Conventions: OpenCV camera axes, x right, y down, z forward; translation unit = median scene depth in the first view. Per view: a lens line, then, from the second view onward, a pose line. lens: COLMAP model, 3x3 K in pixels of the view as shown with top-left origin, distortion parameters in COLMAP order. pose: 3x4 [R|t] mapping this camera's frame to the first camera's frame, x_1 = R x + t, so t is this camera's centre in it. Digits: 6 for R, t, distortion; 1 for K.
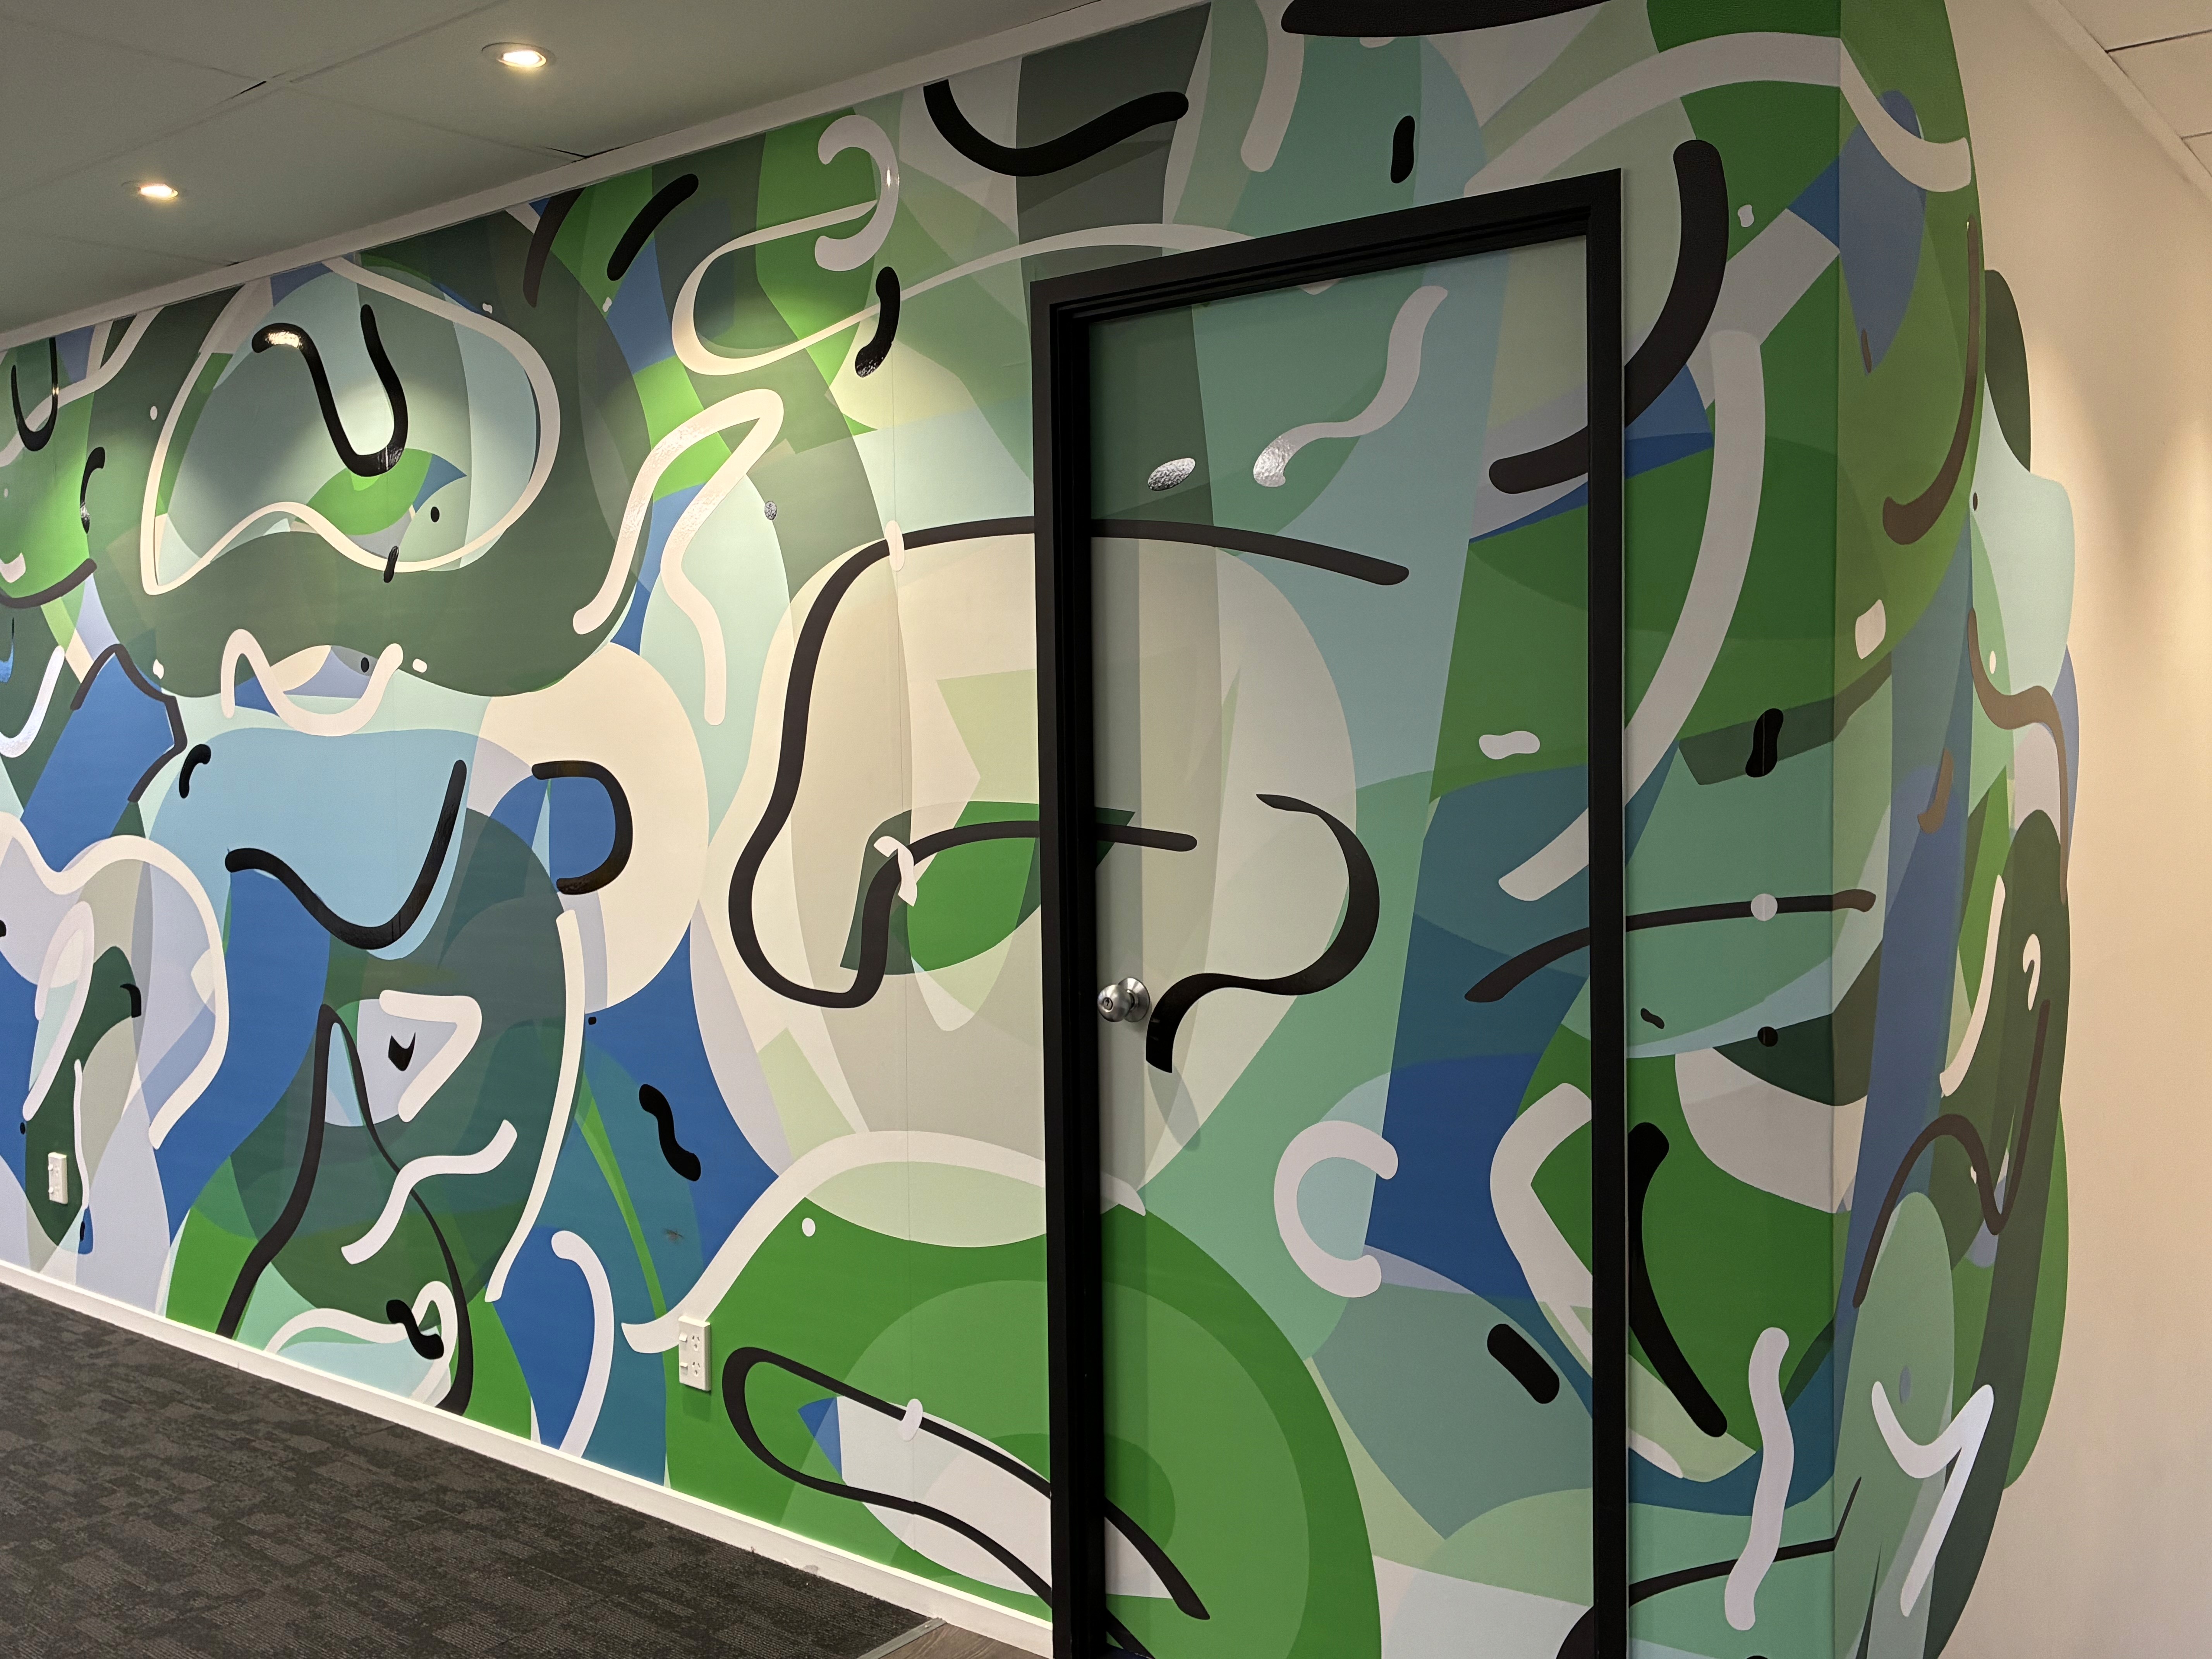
lens RADIAL K [[1901.2, 0, 1097.2], [0, 1901.2, 814.3], [0, 0, 1]] dist [0.026817, -0.021787]
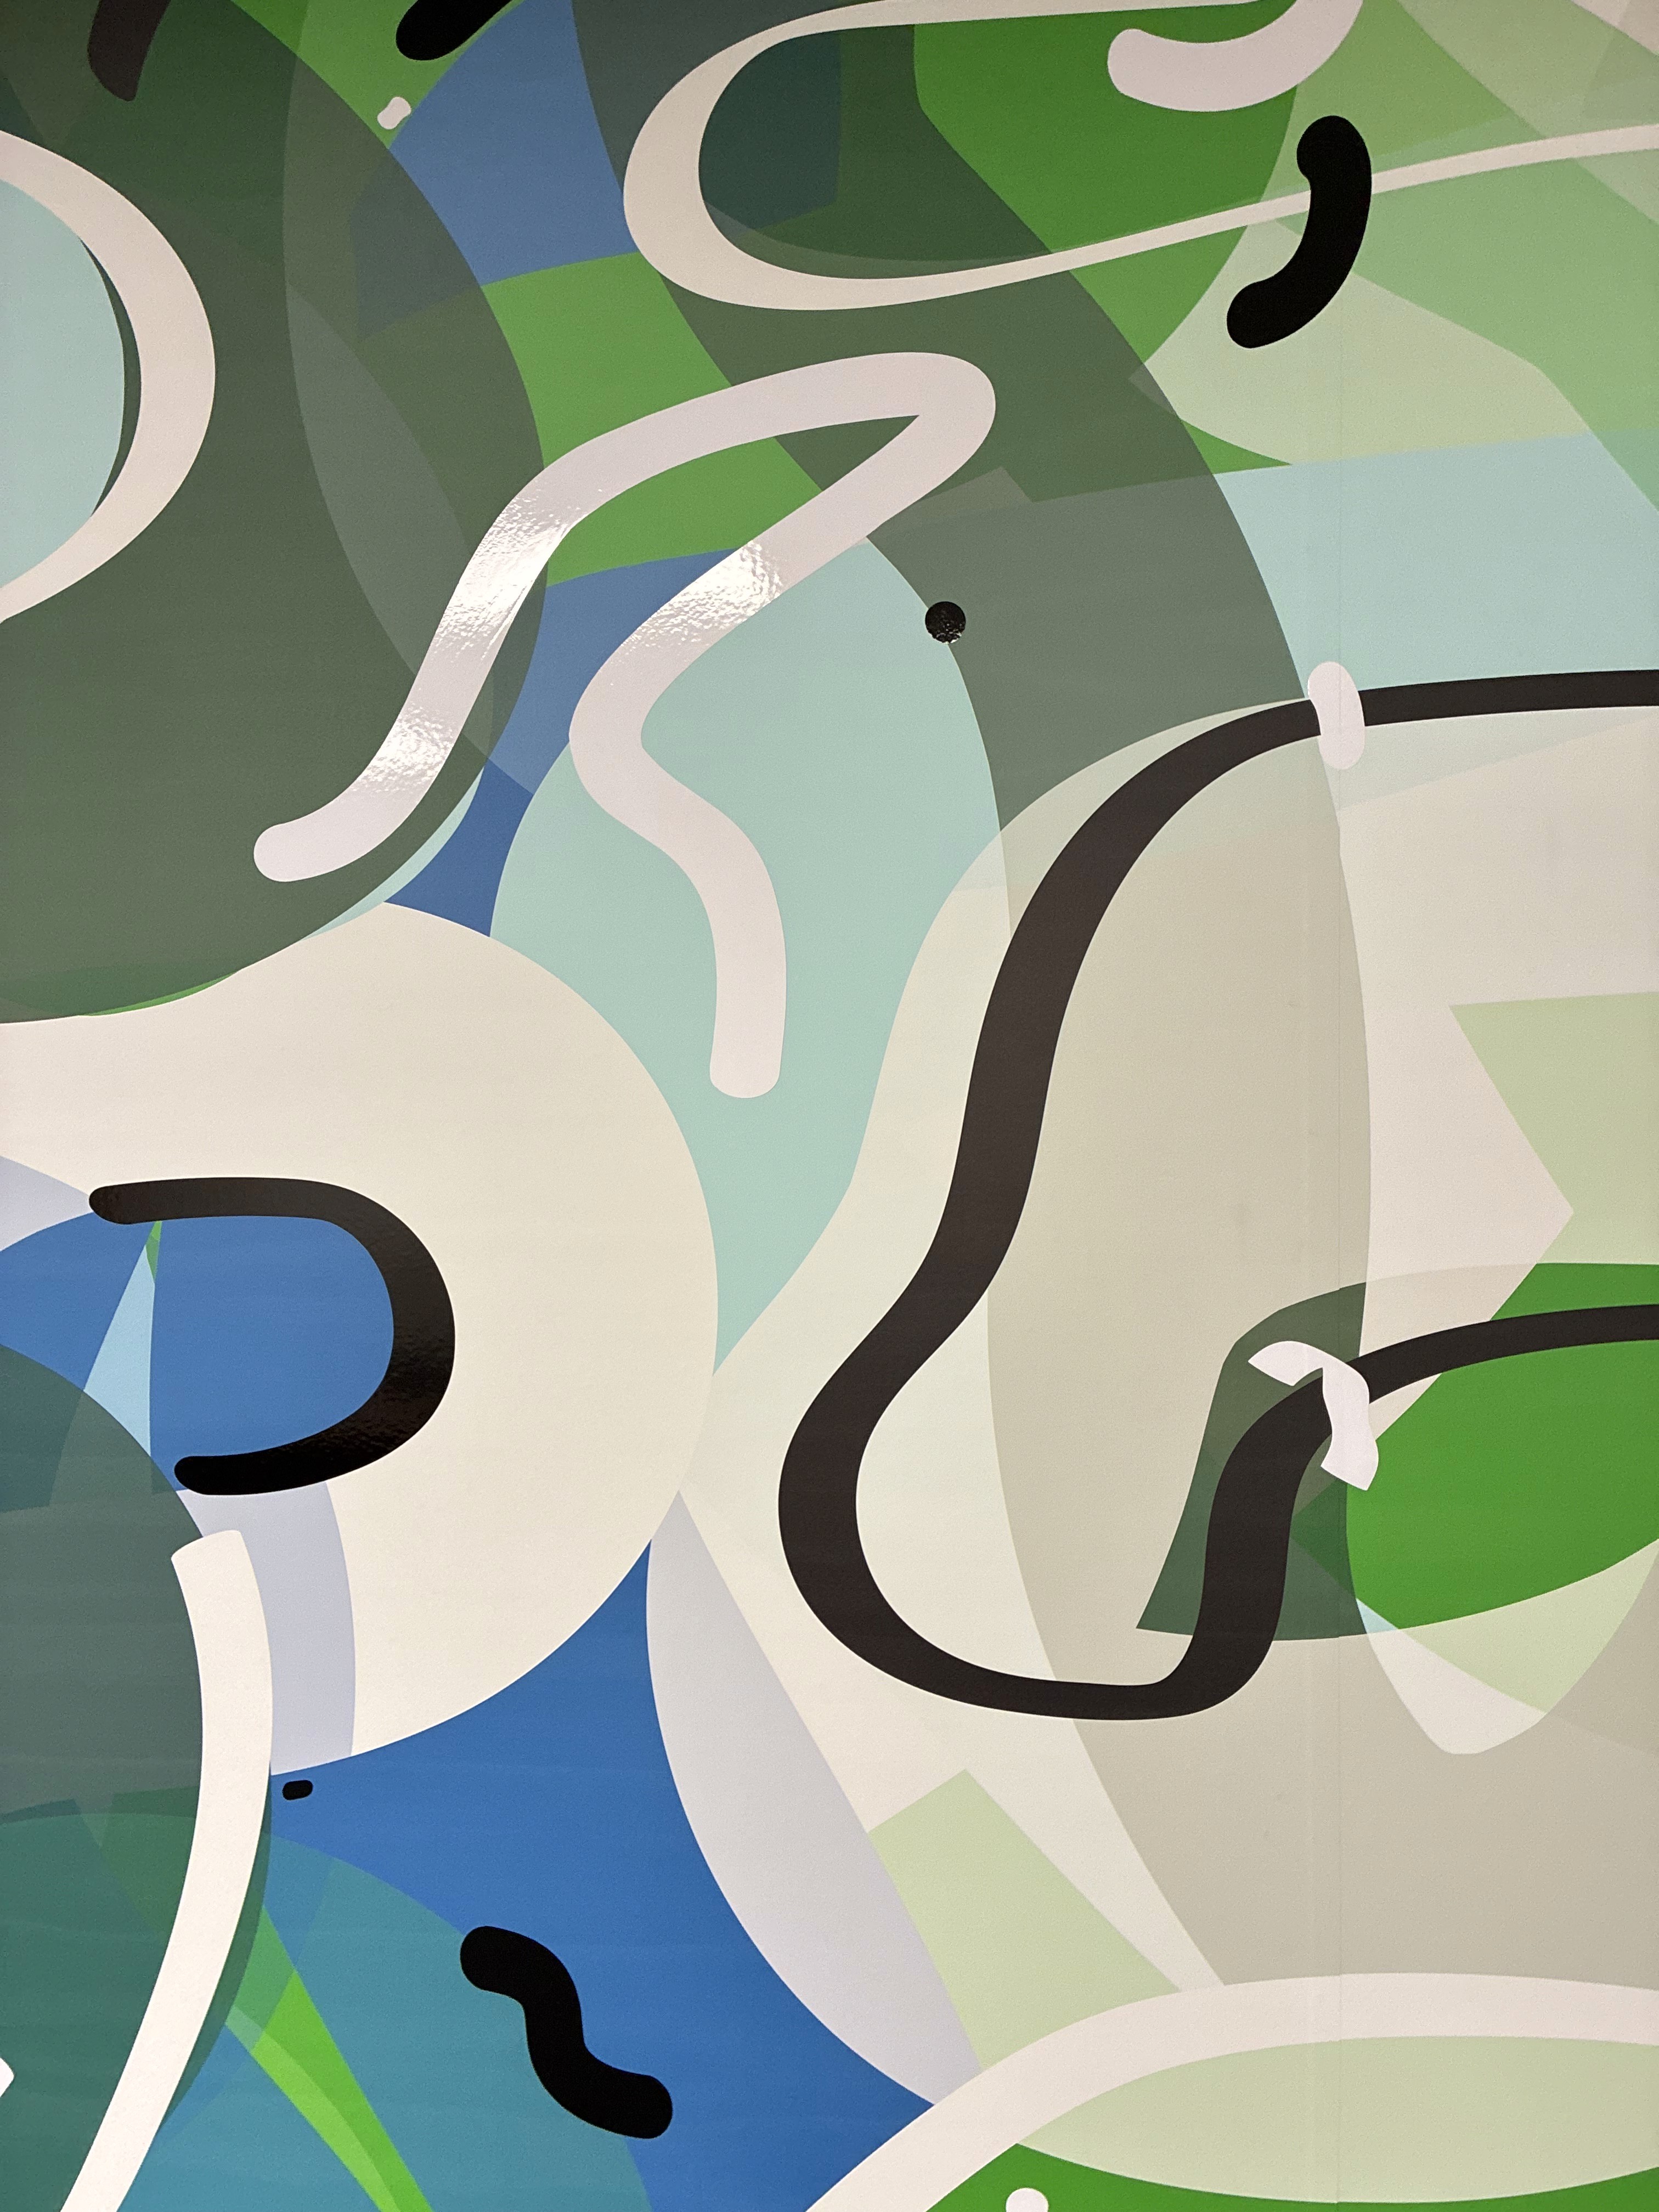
lens RADIAL K [[1599.0, 0, 828.2], [0, 1599.0, 1106.4], [0, 0, 1]] dist [0.017024, -0.002459]
pose [[0.838452, -0.002099, 0.544971, -0.399739], [0.018998, 0.999497, -0.025378, -0.036201], [-0.544644, 0.031632, 0.838071, 0.698589]]
